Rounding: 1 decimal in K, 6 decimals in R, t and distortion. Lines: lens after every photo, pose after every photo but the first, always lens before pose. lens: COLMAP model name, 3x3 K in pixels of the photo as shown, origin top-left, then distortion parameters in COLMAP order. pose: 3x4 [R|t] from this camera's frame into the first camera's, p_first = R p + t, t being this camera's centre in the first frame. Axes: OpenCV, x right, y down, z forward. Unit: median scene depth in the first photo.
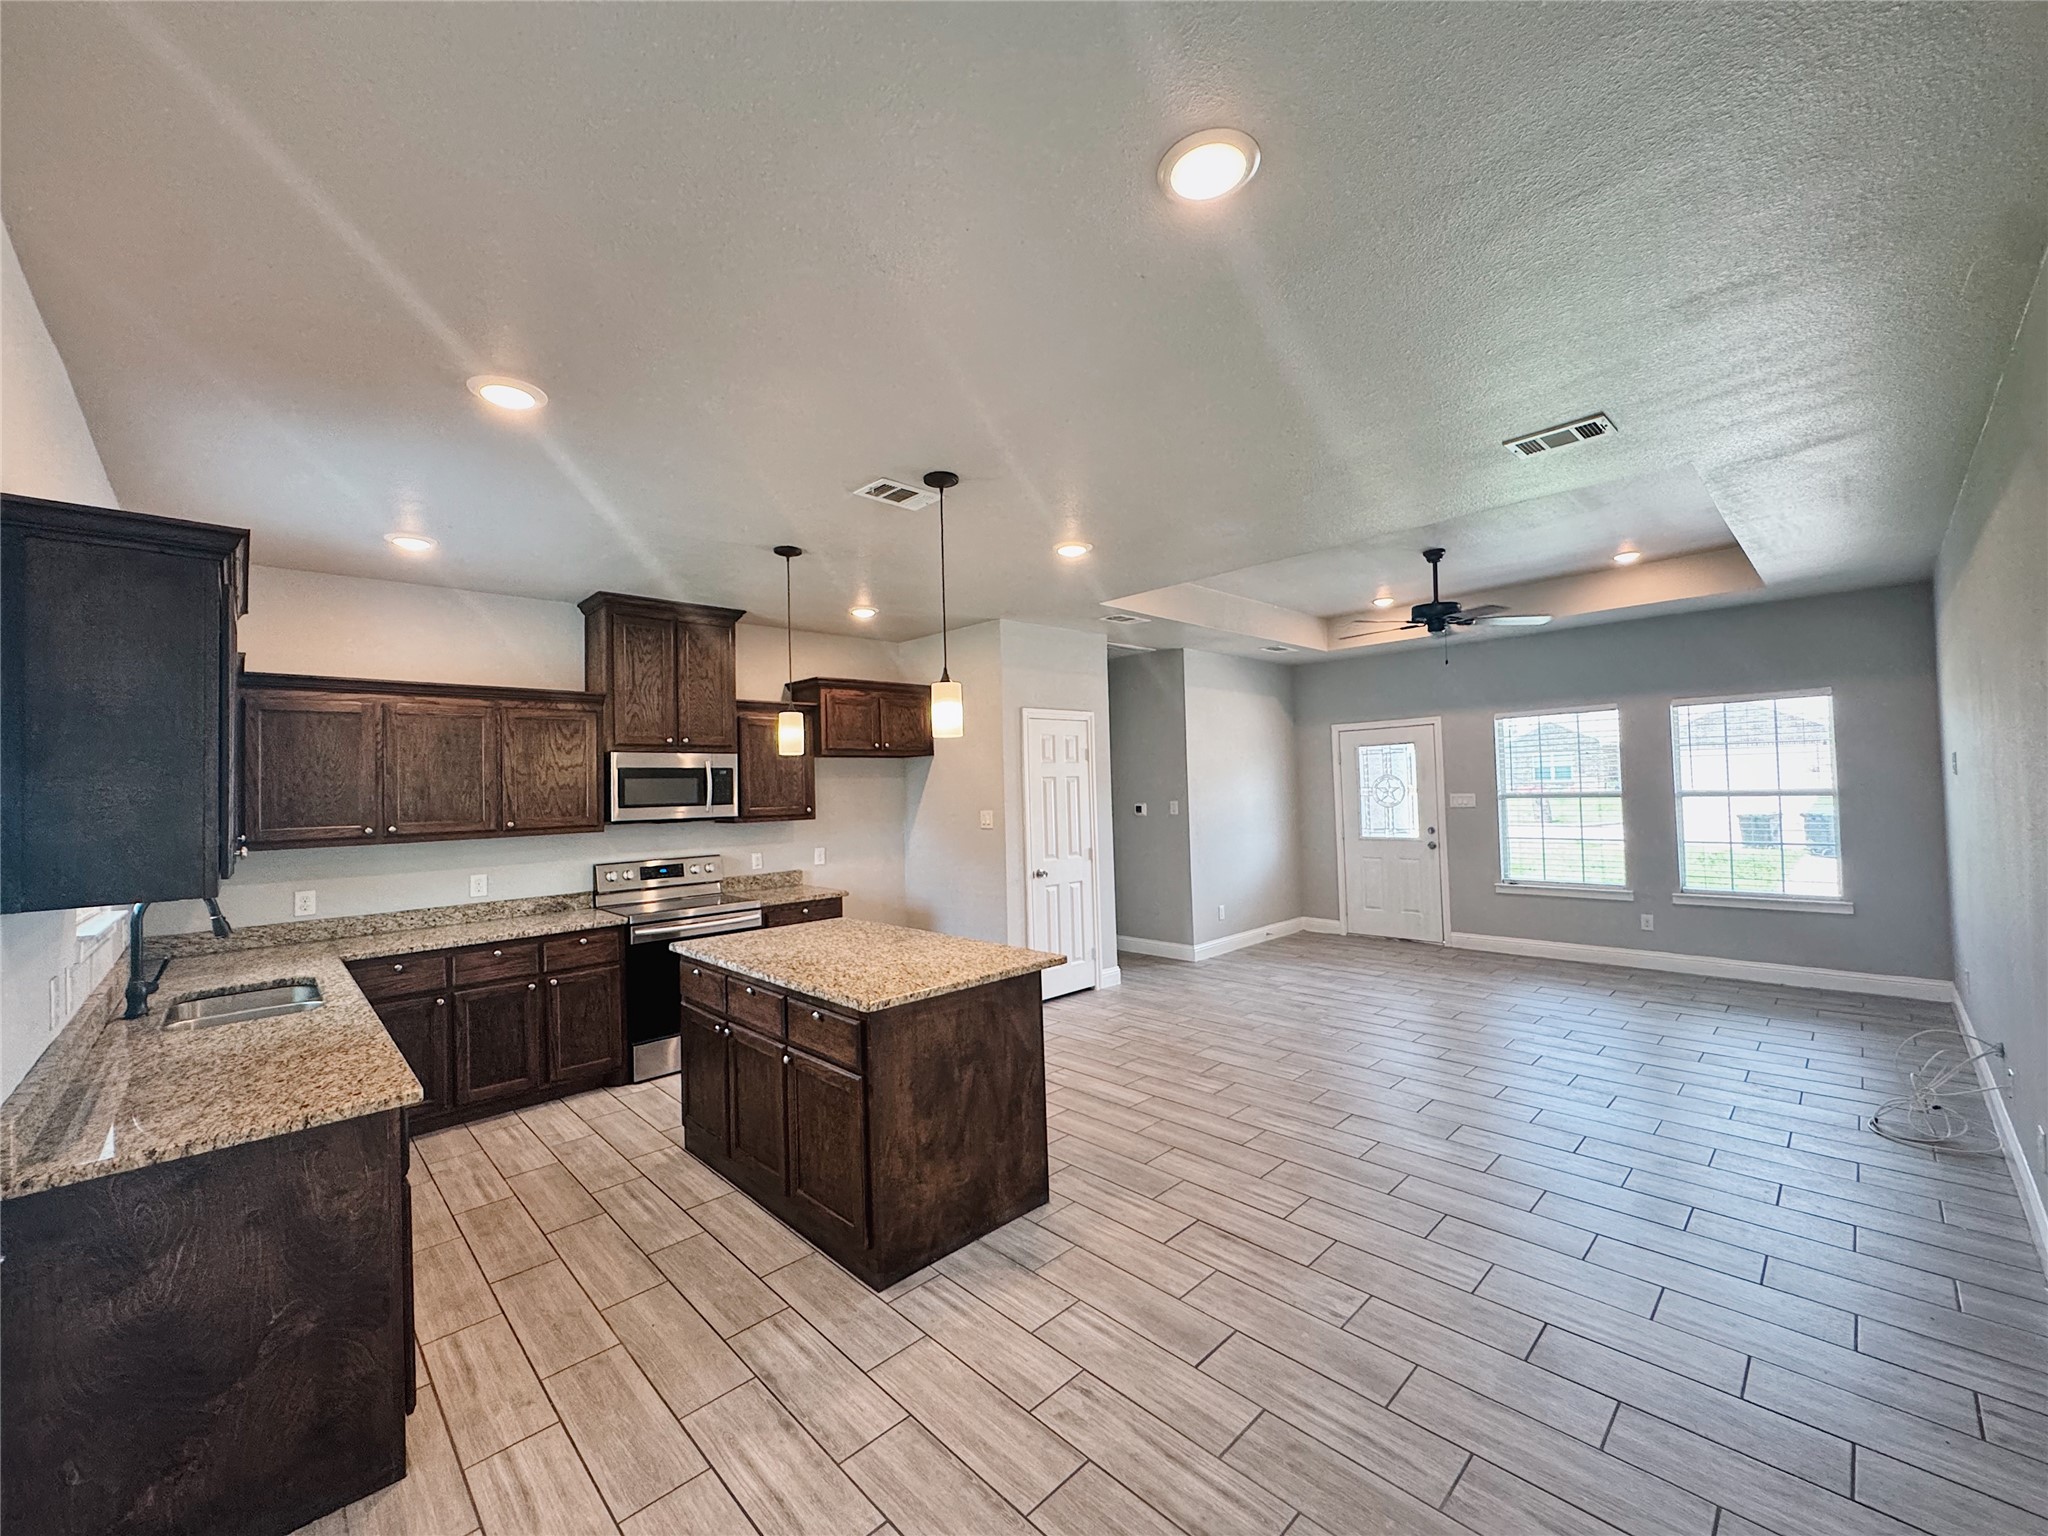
lens RADIAL K [[818.3, 0, 1024.0], [0, 818.3, 768.0], [0, 0, 1]] dist [-0.002067, 0.000121]
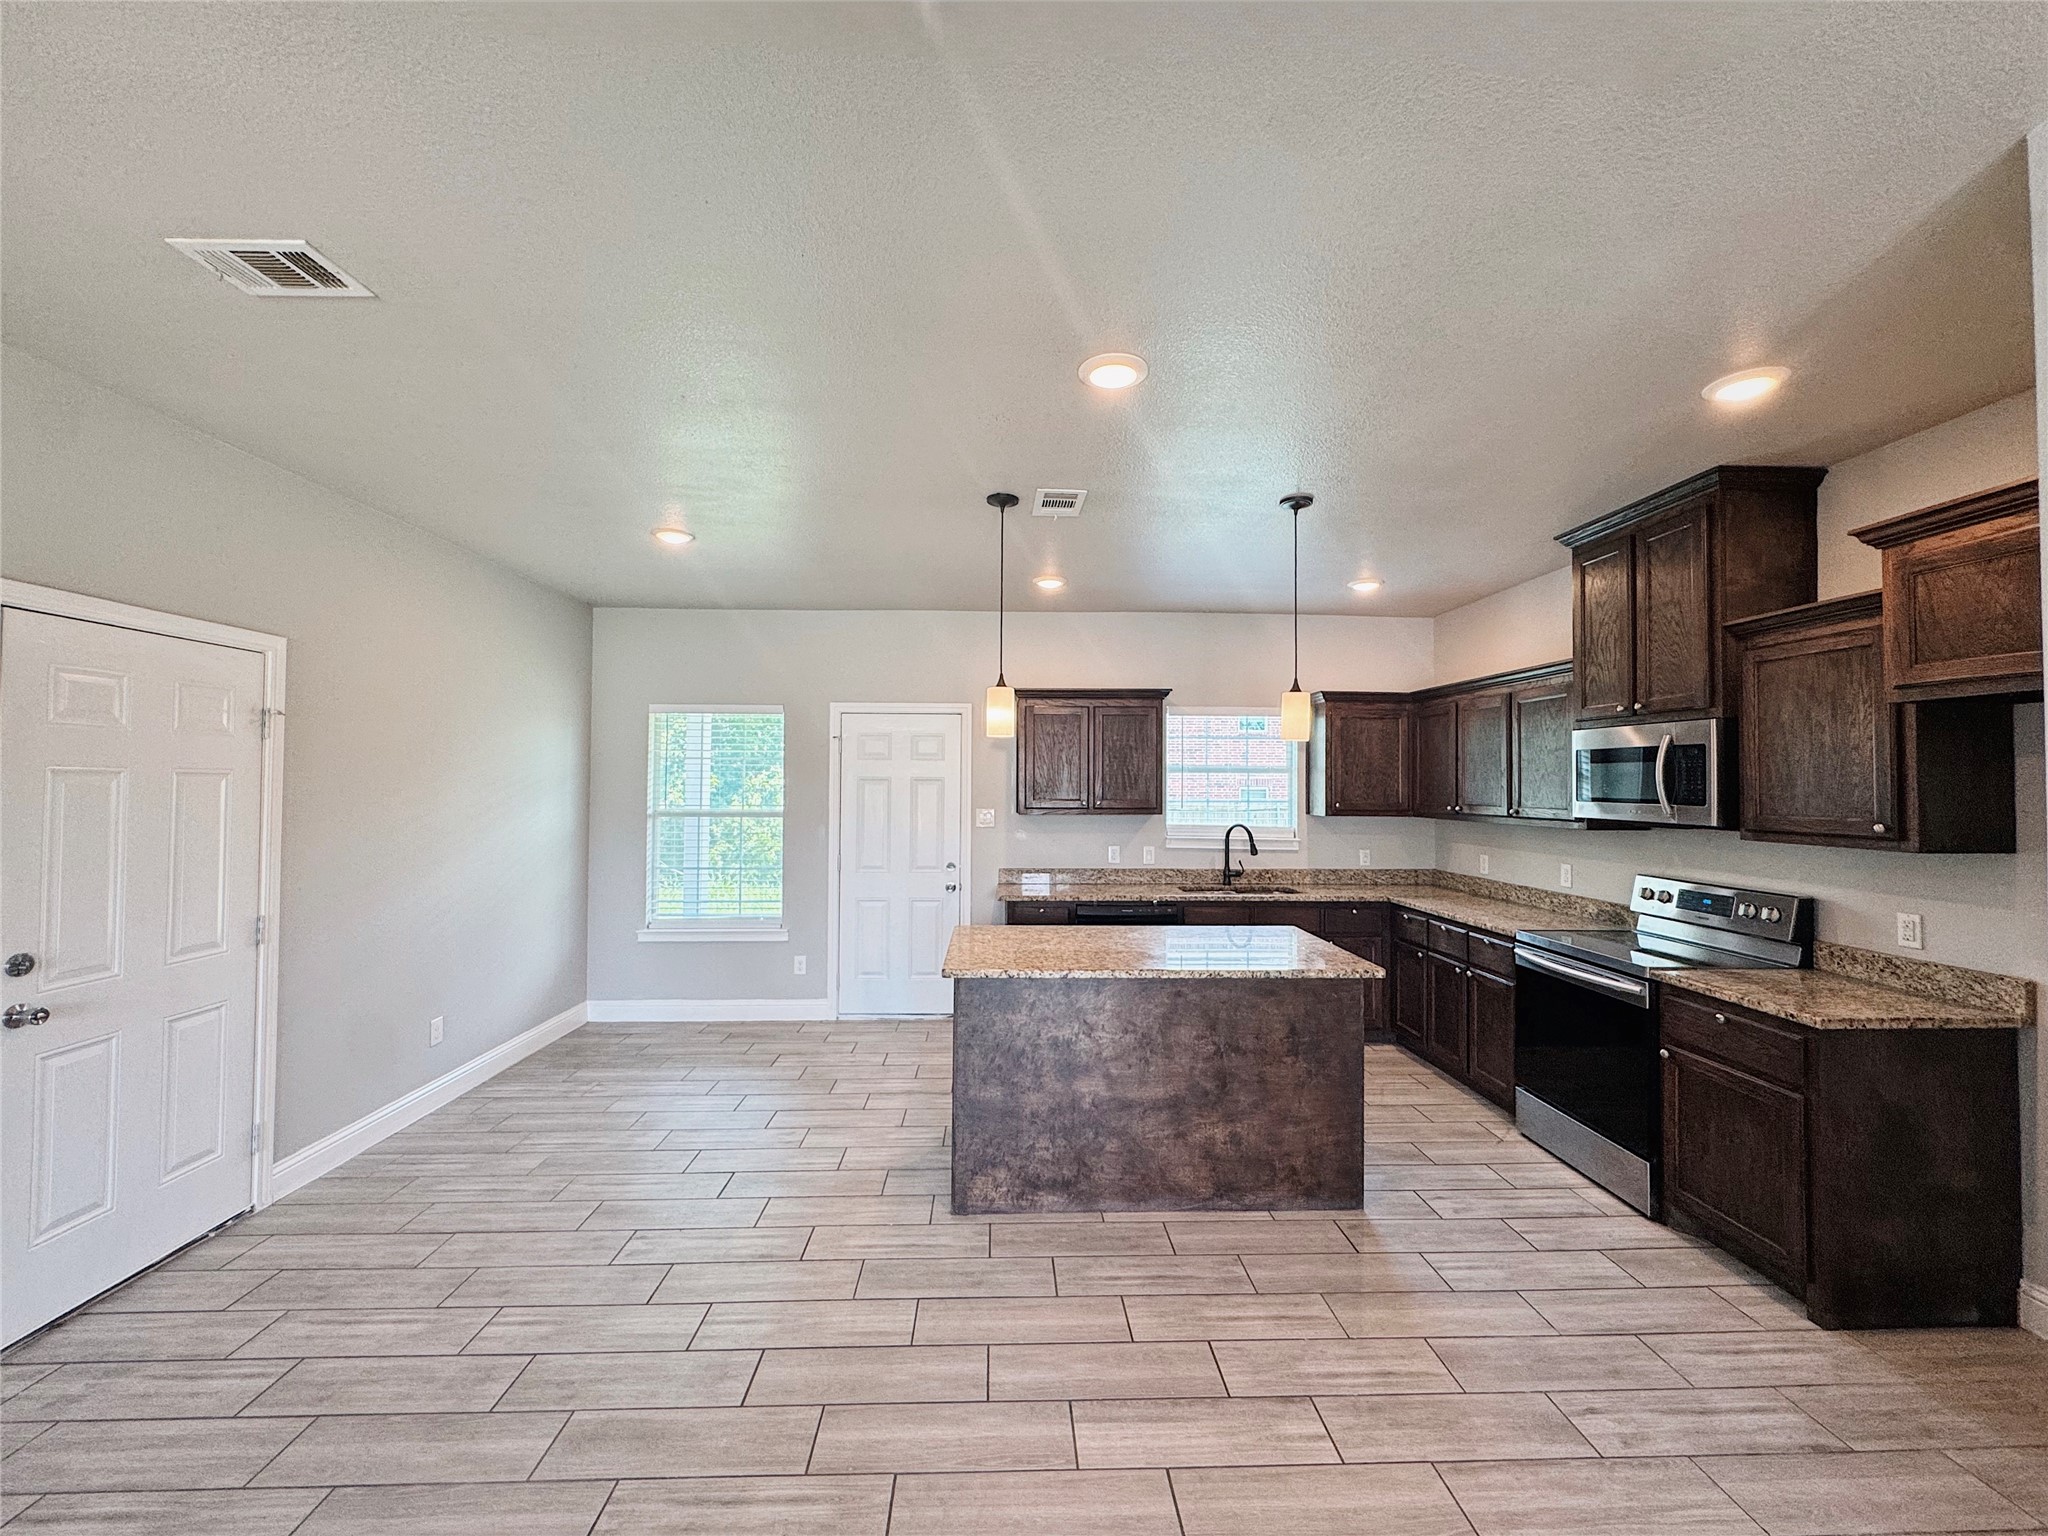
lens RADIAL K [[818.3, 0, 1024.0], [0, 818.3, 768.0], [0, 0, 1]] dist [-0.002067, 0.000121]
pose [[-0.667780, 0.009122, -0.744303, 0.535496], [0.029863, 0.999448, -0.014544, 0.015011], [0.743759, -0.031940, -0.667684, 1.342518]]
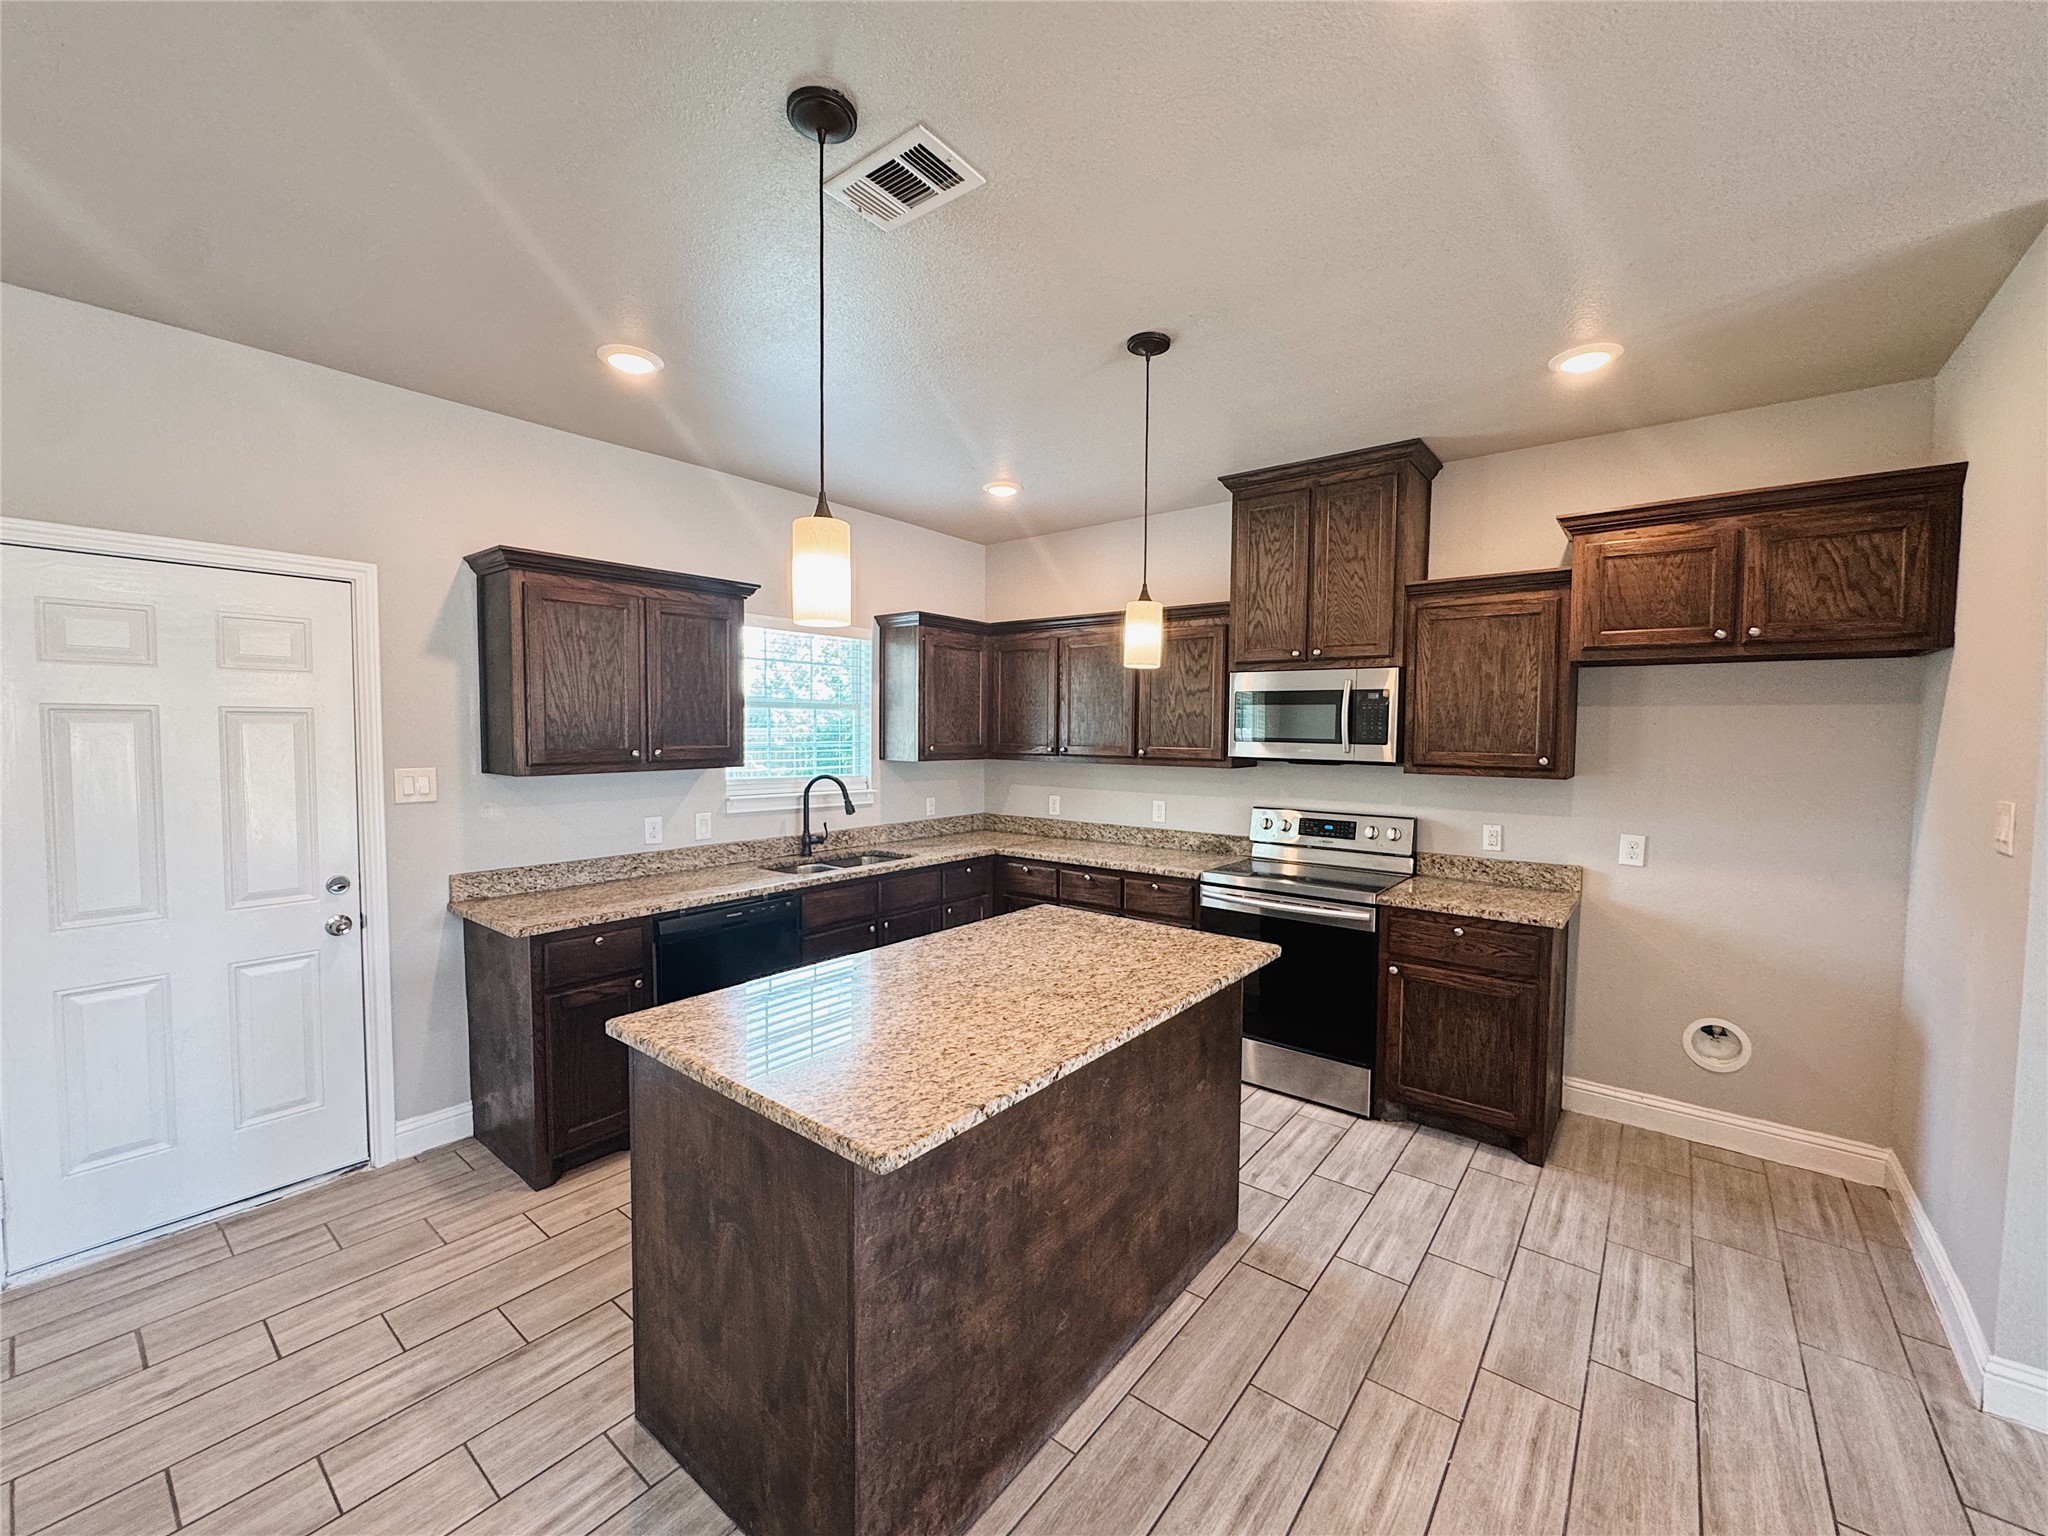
lens RADIAL K [[818.3, 0, 1024.0], [0, 818.3, 768.0], [0, 0, 1]] dist [-0.002067, 0.000121]
pose [[0.127305, 0.077703, -0.988815, 0.346967], [0.011610, 0.996742, 0.079821, 0.009476], [0.991796, -0.021642, 0.125988, 0.813490]]
